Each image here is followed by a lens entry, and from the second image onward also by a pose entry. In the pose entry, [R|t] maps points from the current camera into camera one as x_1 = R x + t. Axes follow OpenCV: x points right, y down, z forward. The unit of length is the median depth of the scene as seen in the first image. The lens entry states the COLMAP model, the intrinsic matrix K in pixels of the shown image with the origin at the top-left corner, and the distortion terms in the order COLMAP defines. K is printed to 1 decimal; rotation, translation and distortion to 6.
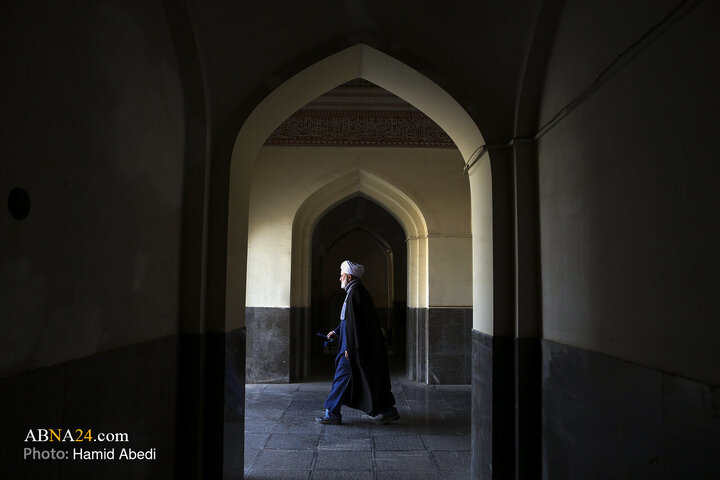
lens RADIAL K [[469.9, 0, 360.0], [0, 469.9, 240.0], [0, 0, 1]] dist [-0.002288, 0.000442]
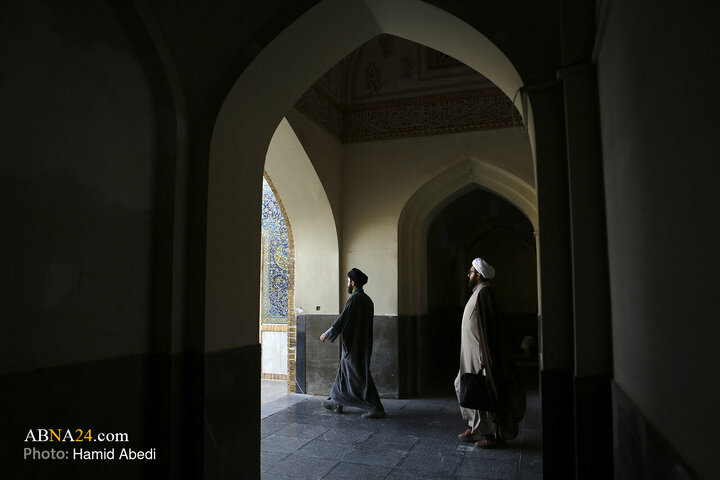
lens RADIAL K [[483.4, 0, 360.0], [0, 483.4, 240.0], [0, 0, 1]] dist [-0.050090, 0.000732]
pose [[0.948388, -0.044898, -0.313918, 0.079676], [0.043000, 0.998991, -0.012972, 0.005700], [0.314184, -0.001196, 0.949361, 0.087124]]
